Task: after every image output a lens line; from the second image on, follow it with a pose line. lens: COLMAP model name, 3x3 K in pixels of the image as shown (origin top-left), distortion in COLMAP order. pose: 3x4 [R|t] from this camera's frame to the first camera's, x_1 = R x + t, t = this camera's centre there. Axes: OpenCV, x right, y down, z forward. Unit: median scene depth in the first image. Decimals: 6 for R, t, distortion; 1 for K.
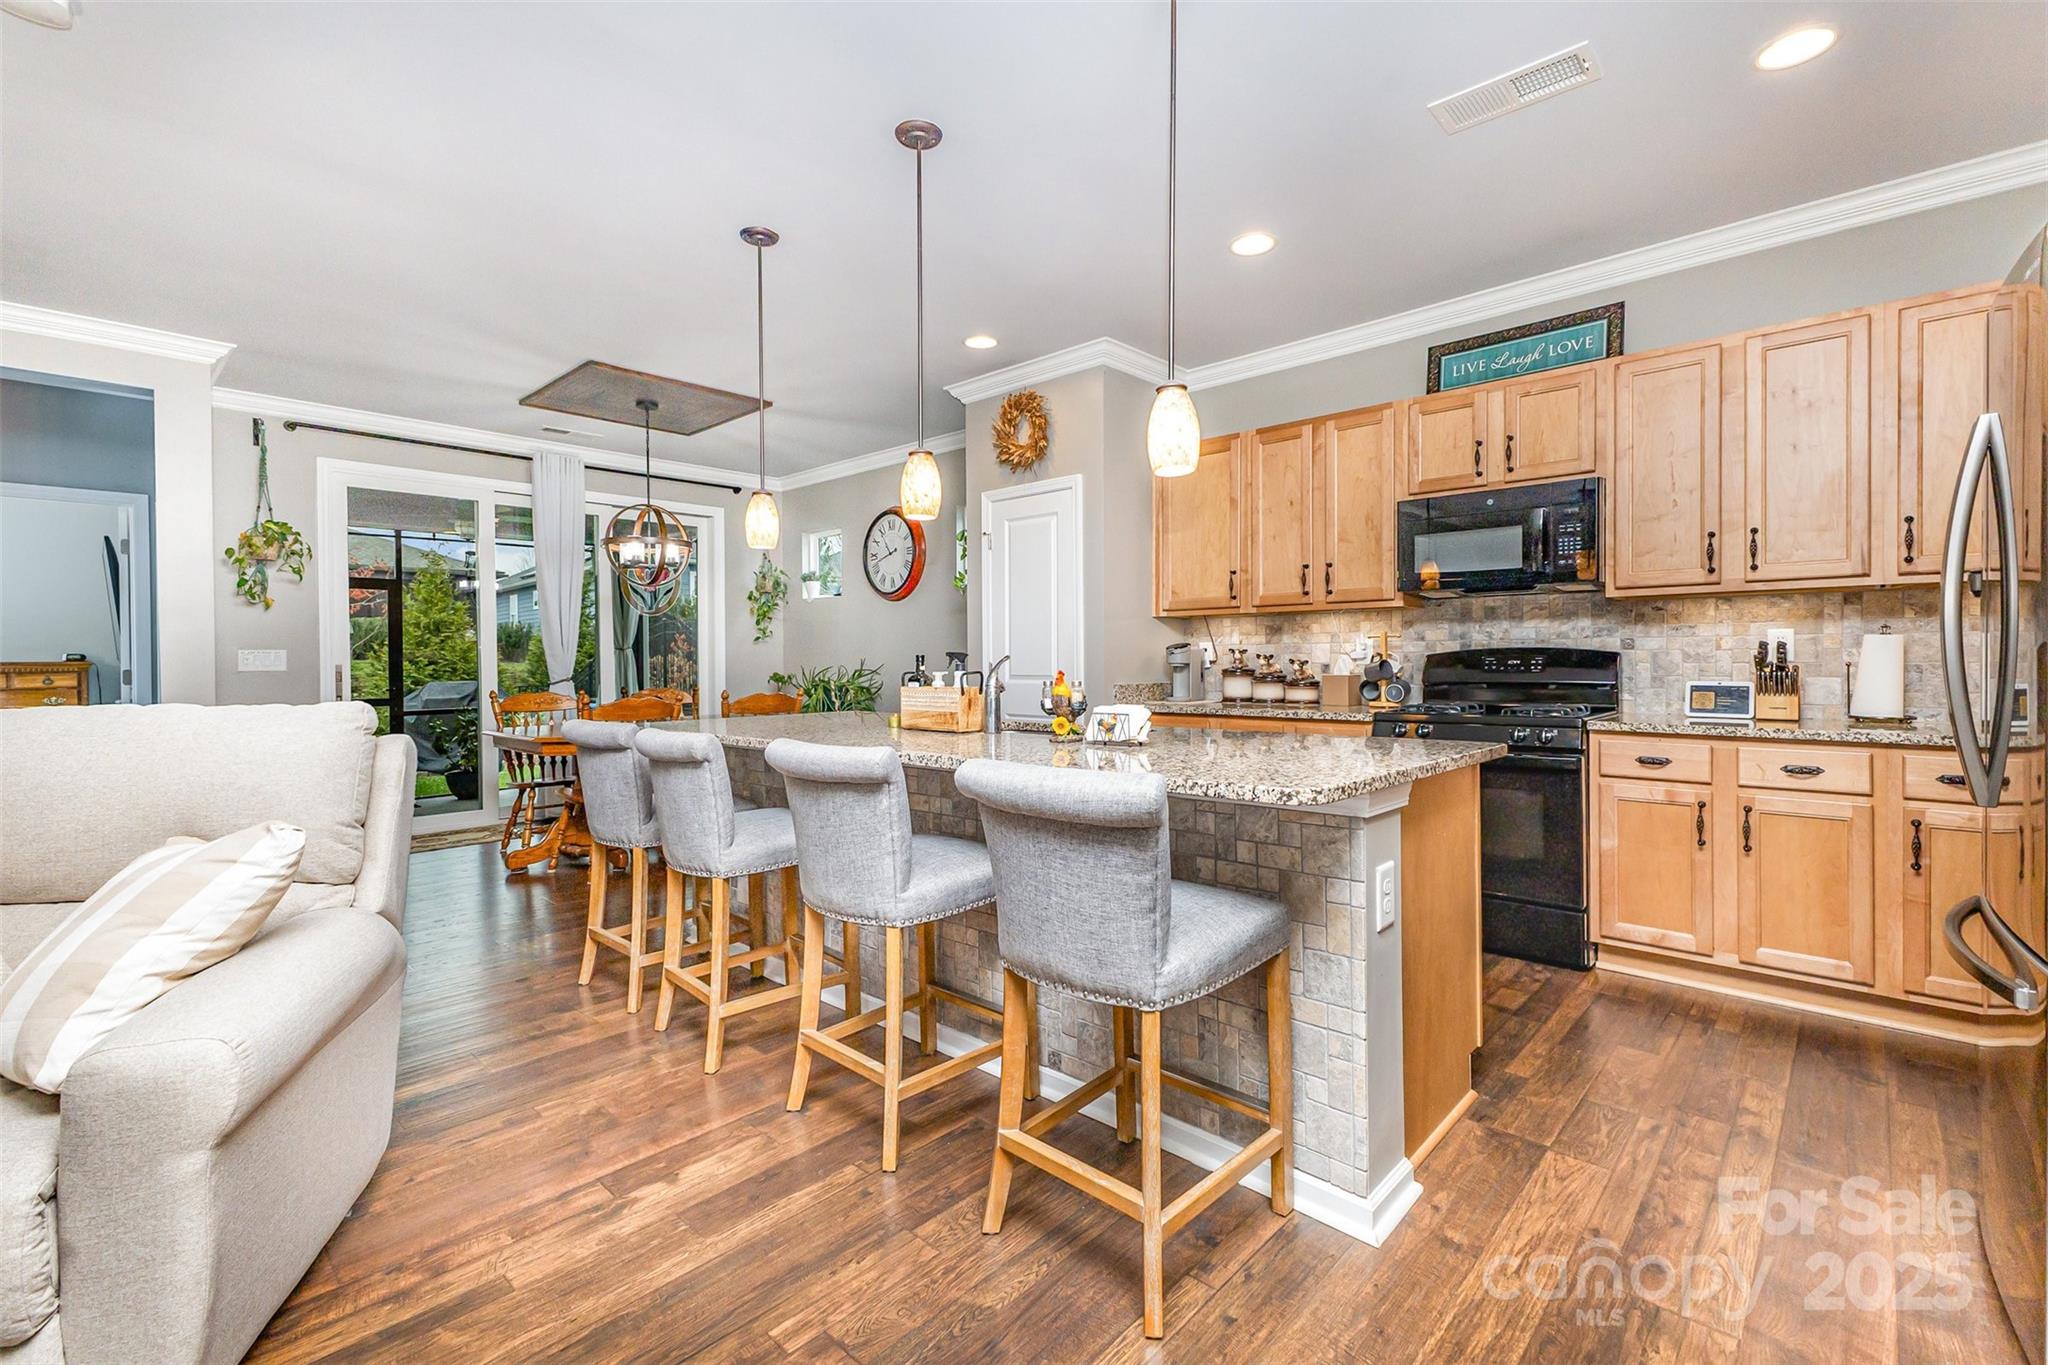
lens RADIAL K [[898.9, 0, 1030.4], [0, 898.9, 667.1], [0, 0, 1]] dist [0.006082, 0.001301]
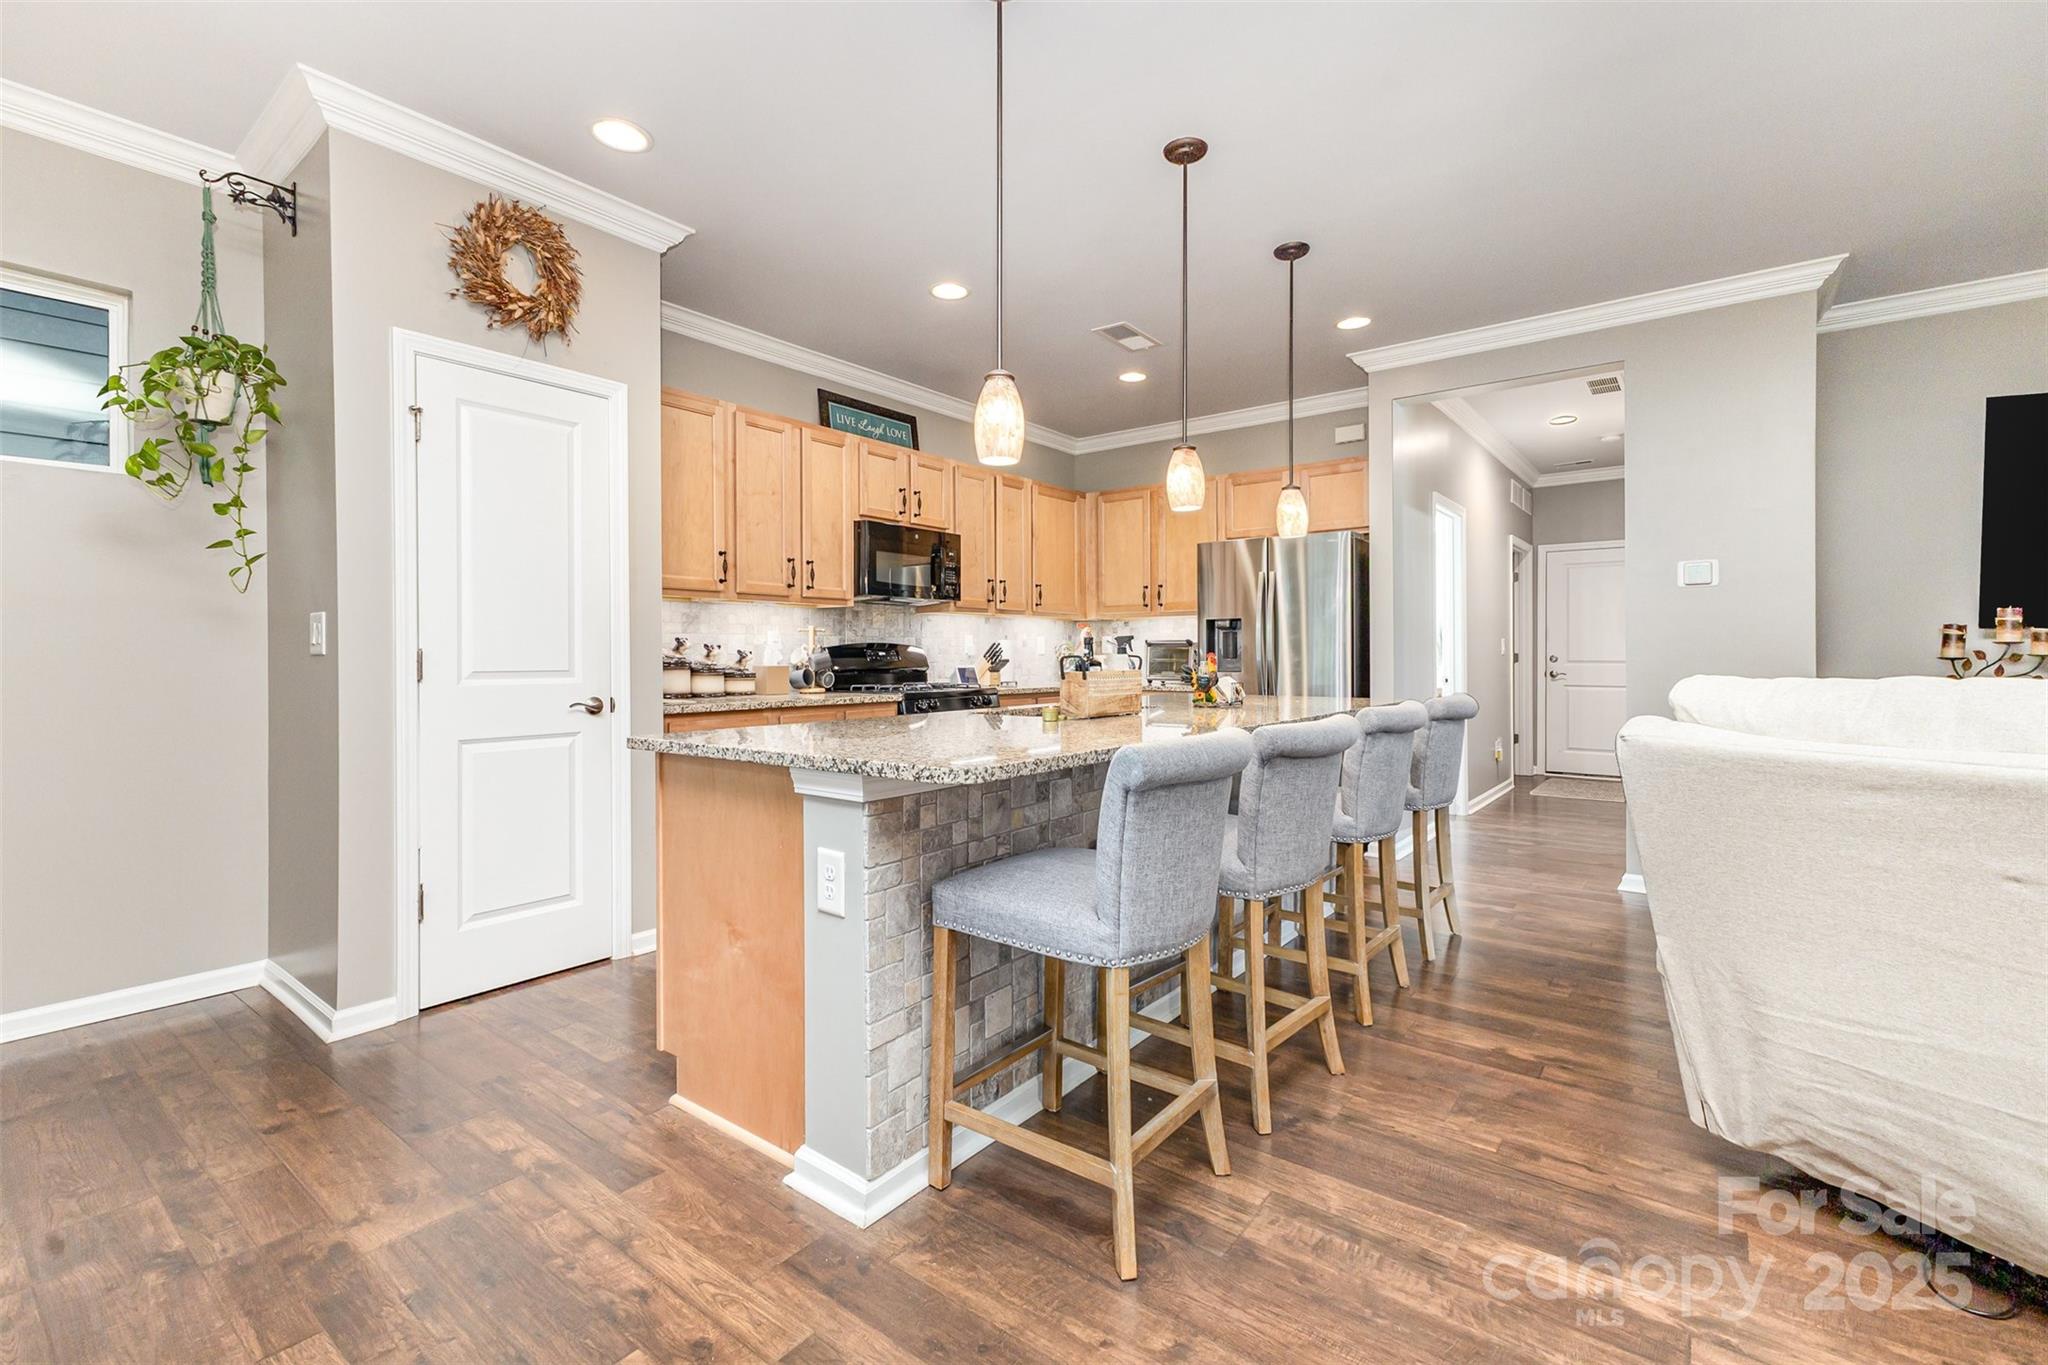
lens RADIAL K [[898.9, 0, 1030.4], [0, 898.9, 667.1], [0, 0, 1]] dist [0.006082, 0.001301]
pose [[-0.095461, -0.004433, 0.995423, -0.690193], [0.011056, 0.999924, 0.005513, 0.007512], [-0.995372, 0.011532, -0.095405, 0.768541]]
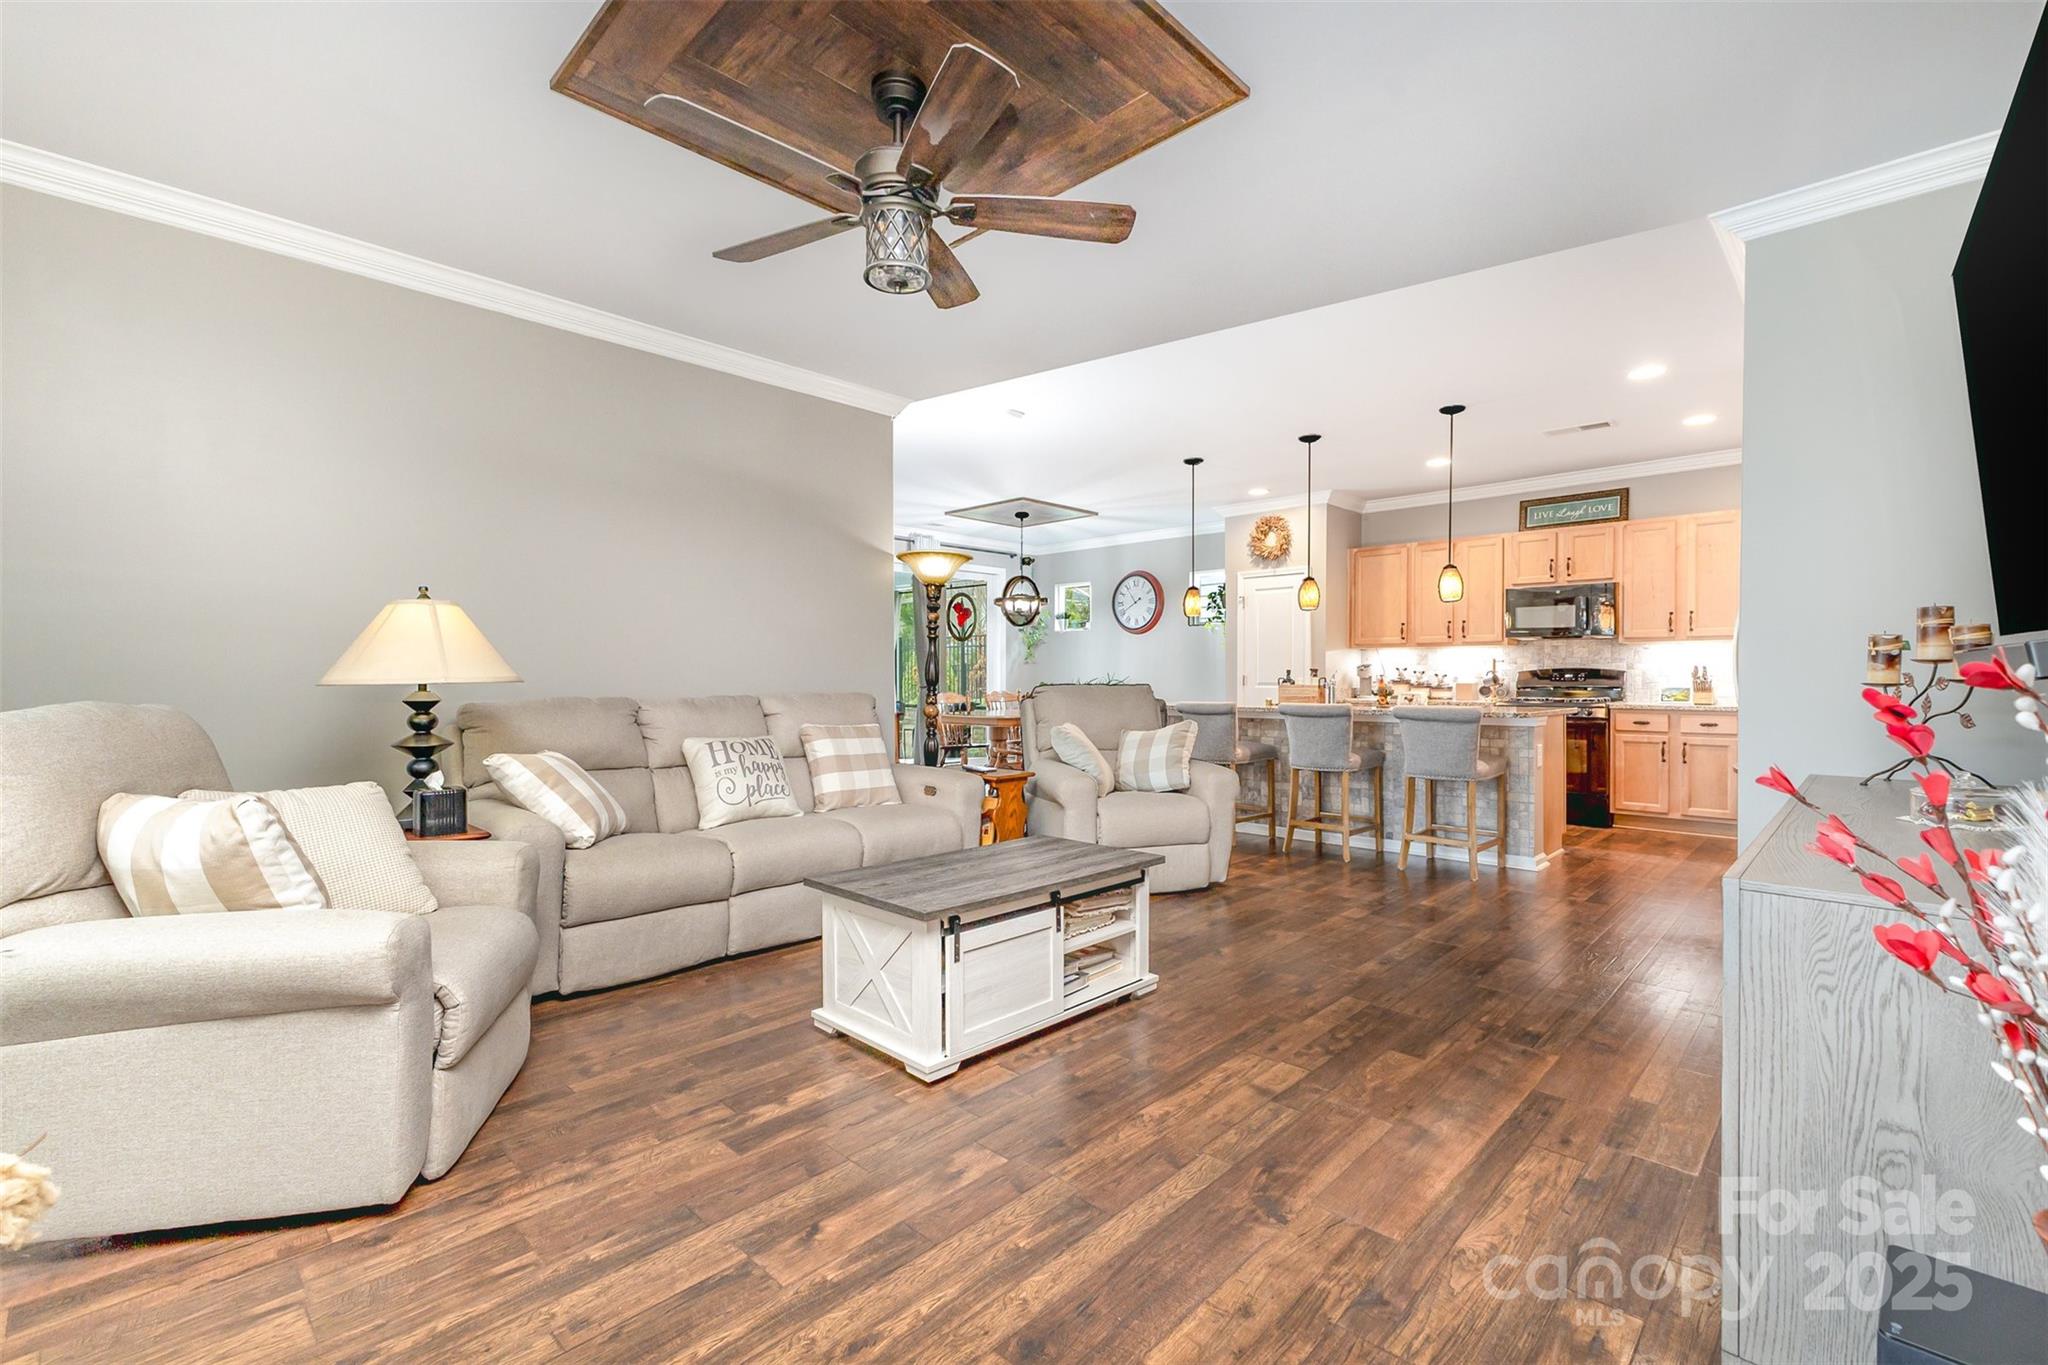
lens RADIAL K [[900.6, 0, 1024.0], [0, 900.6, 682.5], [0, 0, 1]] dist [0.006737, 0.000588]
pose [[0.999878, 0.005997, -0.014404, -0.476952], [-0.006036, 0.999978, -0.002686, 0.017140], [0.014387, 0.002773, 0.999893, -0.748596]]
